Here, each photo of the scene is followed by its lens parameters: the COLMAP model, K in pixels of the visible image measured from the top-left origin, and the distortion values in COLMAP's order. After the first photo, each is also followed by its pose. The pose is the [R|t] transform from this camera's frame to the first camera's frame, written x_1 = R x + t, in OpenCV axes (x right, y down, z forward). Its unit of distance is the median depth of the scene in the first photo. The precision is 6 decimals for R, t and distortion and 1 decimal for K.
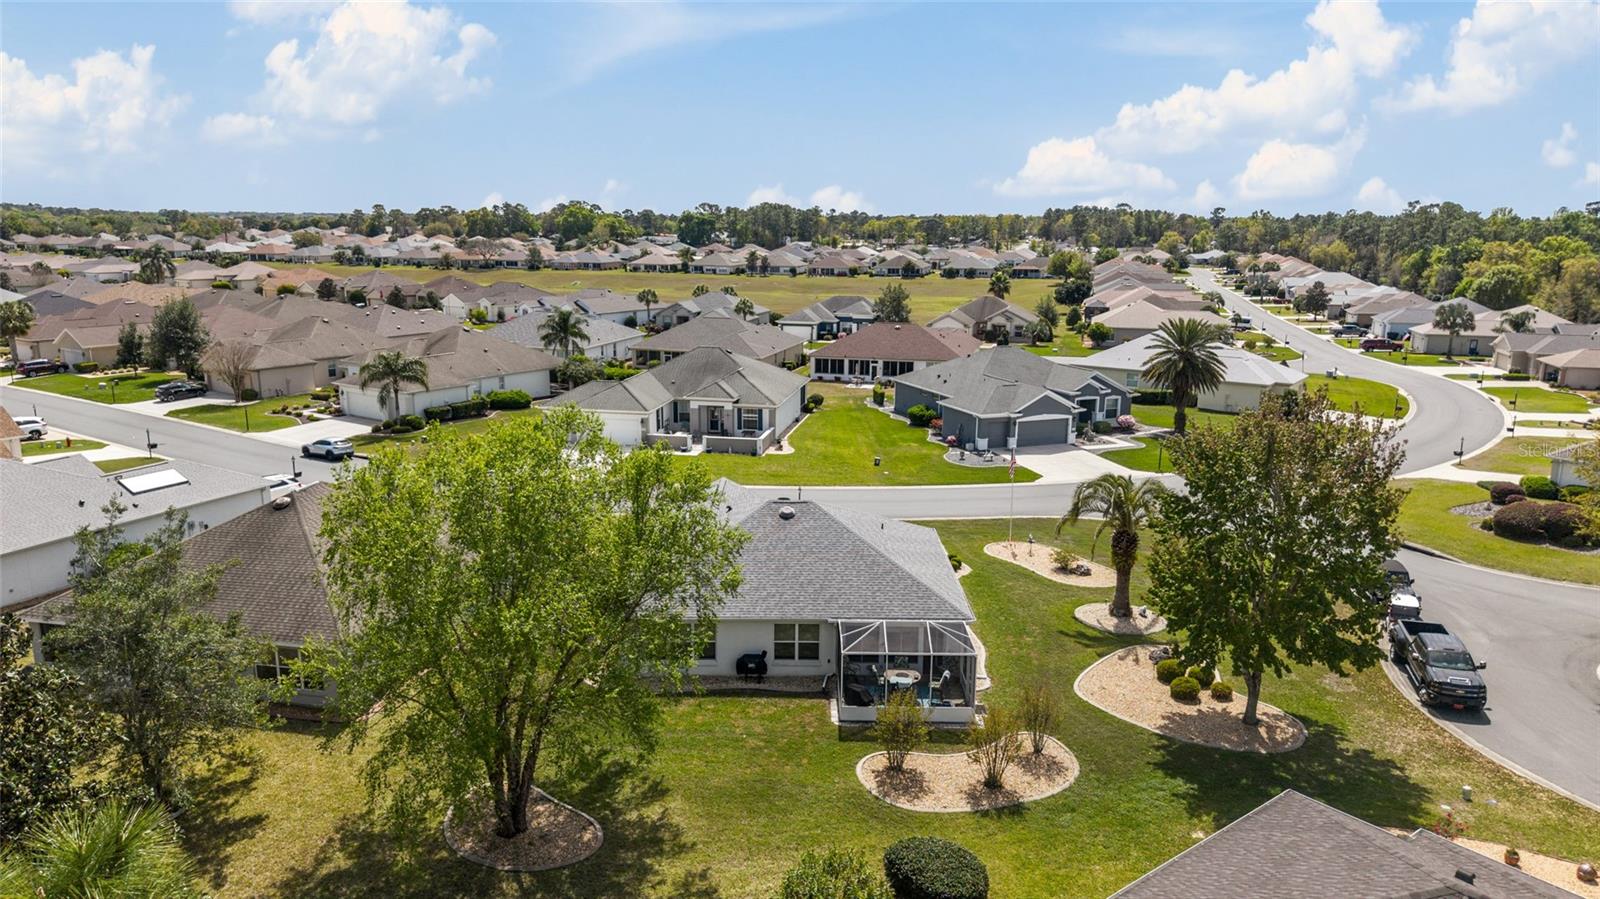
lens RADIAL K [[1059.2, 0, 800.0], [0, 1059.2, 449.5], [0, 0, 1]] dist [0.034913, -0.046351]
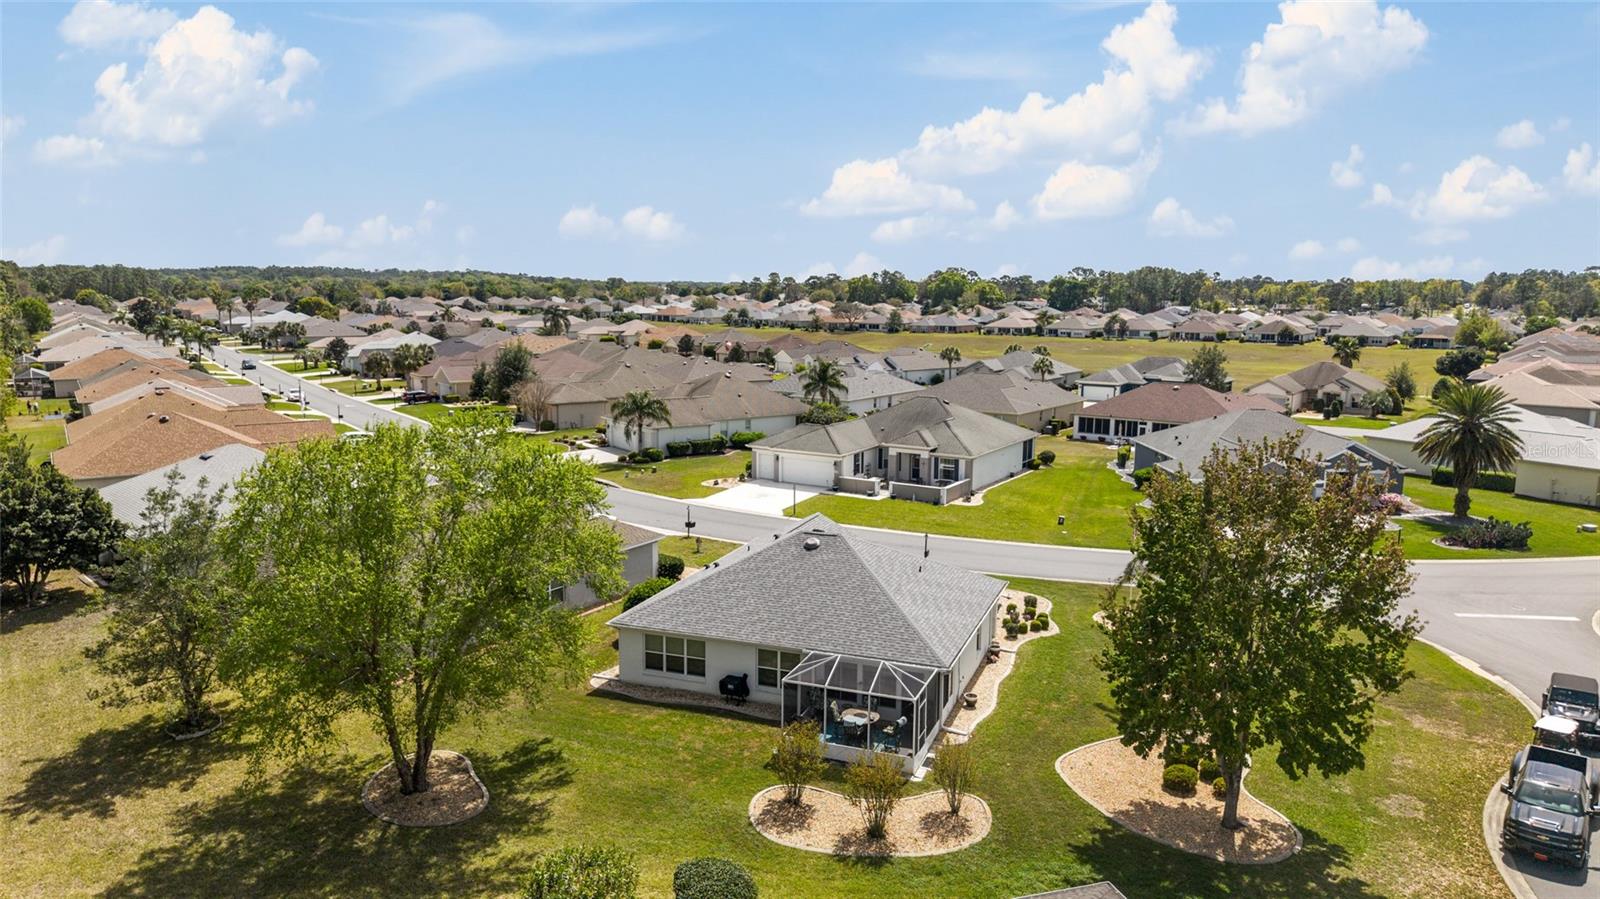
lens RADIAL K [[1059.2, 0, 800.0], [0, 1059.2, 449.5], [0, 0, 1]] dist [0.034913, -0.046351]
pose [[0.935604, 0.053655, -0.348950, 0.138765], [-0.074802, 0.996071, -0.047402, 0.008225], [0.345036, 0.070452, 0.935942, 0.022574]]
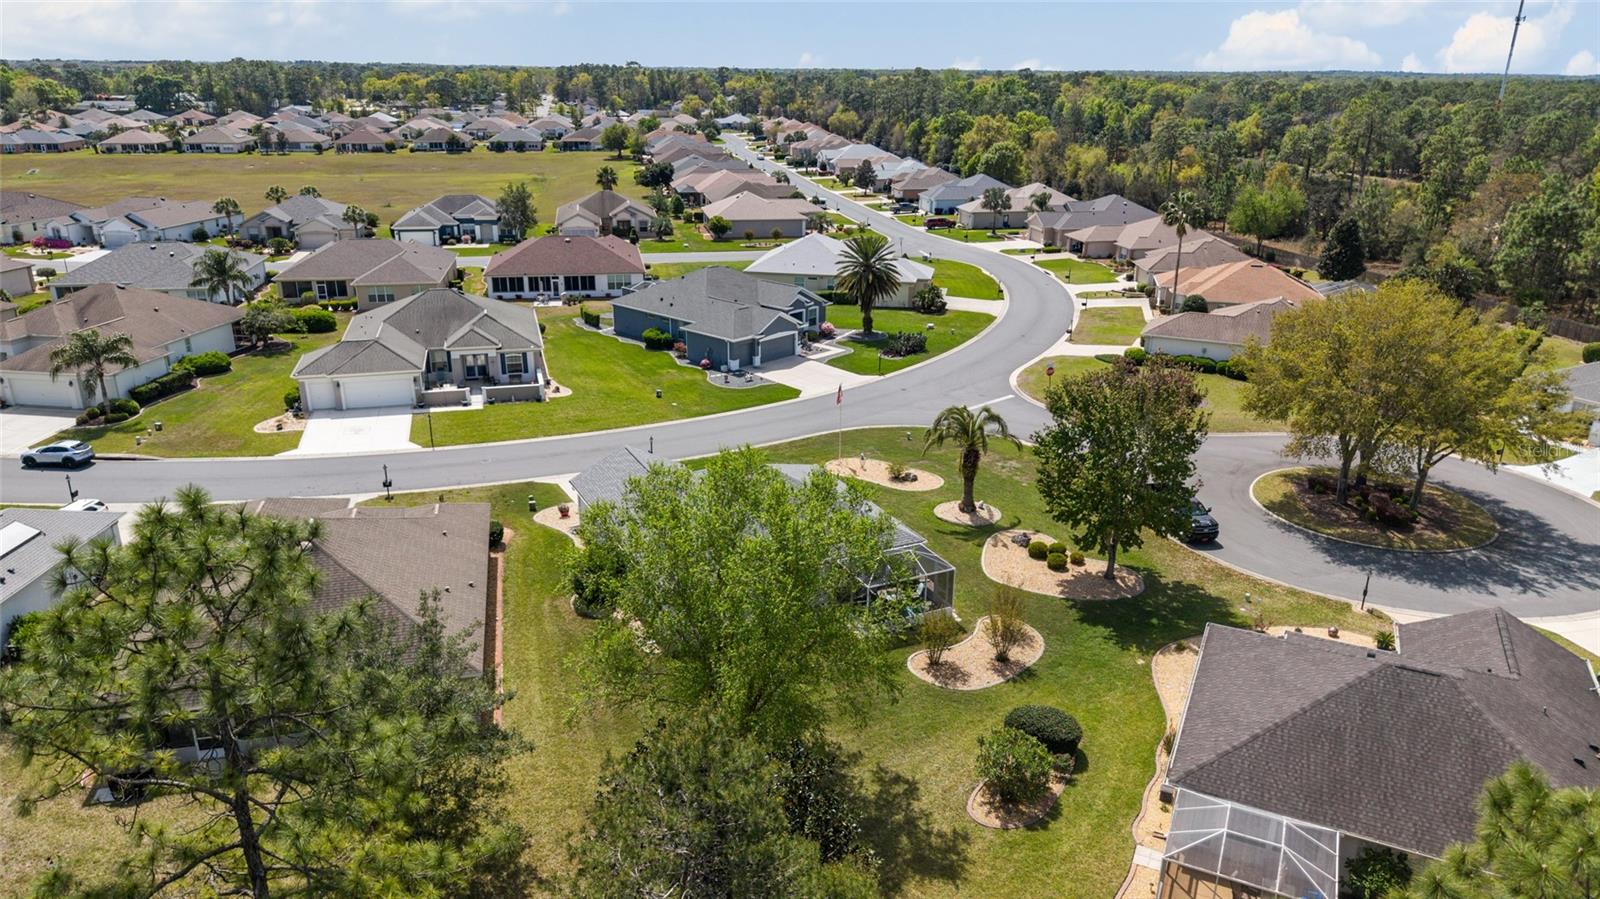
lens RADIAL K [[1059.2, 0, 800.0], [0, 1059.2, 449.5], [0, 0, 1]] dist [0.034913, -0.046351]
pose [[0.898924, -0.144324, 0.413649, -0.194469], [0.088961, 0.984642, 0.150220, -0.062944], [-0.428977, -0.098238, 0.897958, -0.040563]]
